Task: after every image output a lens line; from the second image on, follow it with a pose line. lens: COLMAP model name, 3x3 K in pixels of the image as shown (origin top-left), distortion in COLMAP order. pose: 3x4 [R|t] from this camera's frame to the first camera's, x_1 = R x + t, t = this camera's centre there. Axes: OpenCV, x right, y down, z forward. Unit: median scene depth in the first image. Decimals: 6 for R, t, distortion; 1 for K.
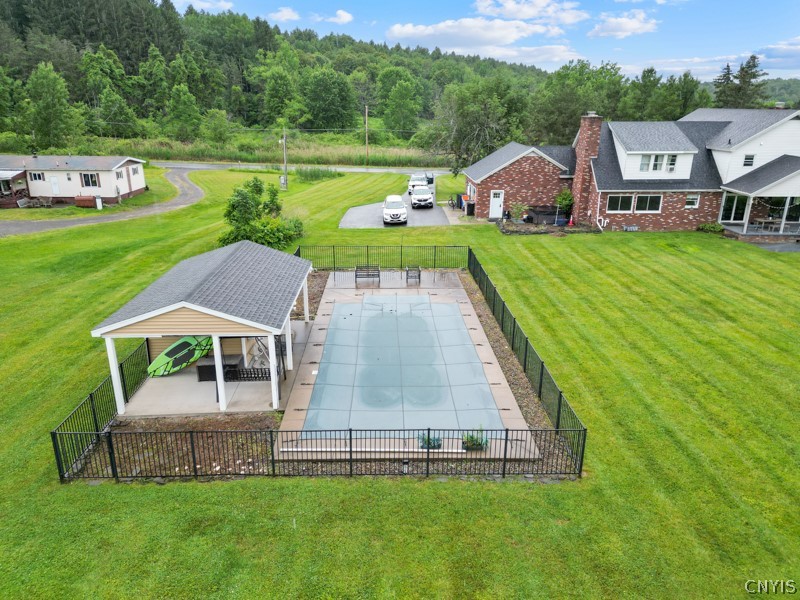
lens RADIAL K [[573.1, 0, 400.0], [0, 573.1, 300.0], [0, 0, 1]] dist [0.102055, -0.113641]
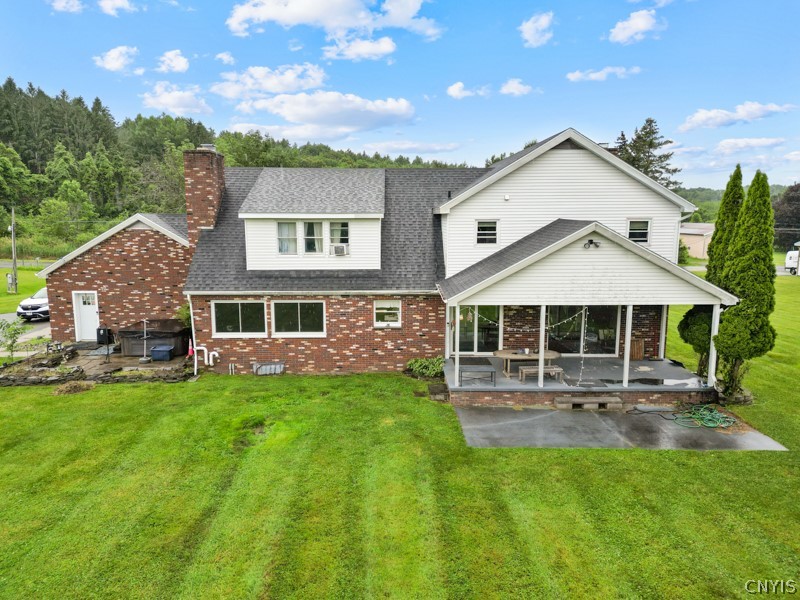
lens RADIAL K [[558.6, 0, 402.9], [0, 558.6, 296.5], [0, 0, 1]] dist [0.105299, -0.116797]
pose [[0.999844, -0.006861, -0.016293, 0.523256], [0.003871, 0.984213, -0.176945, -0.100029], [0.017250, 0.176854, 0.984086, 0.536386]]
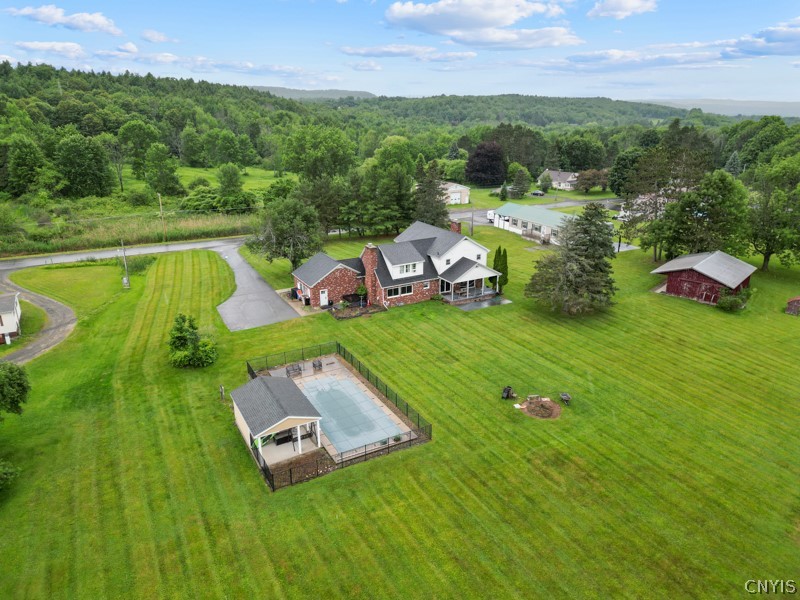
lens RADIAL K [[558.6, 0, 402.9], [0, 558.6, 296.5], [0, 0, 1]] dist [0.105299, -0.116797]
pose [[0.887448, -0.161749, 0.431593, -0.362178], [0.162107, 0.986107, 0.036238, -0.212563], [-0.431459, 0.037805, 0.901340, -0.611640]]
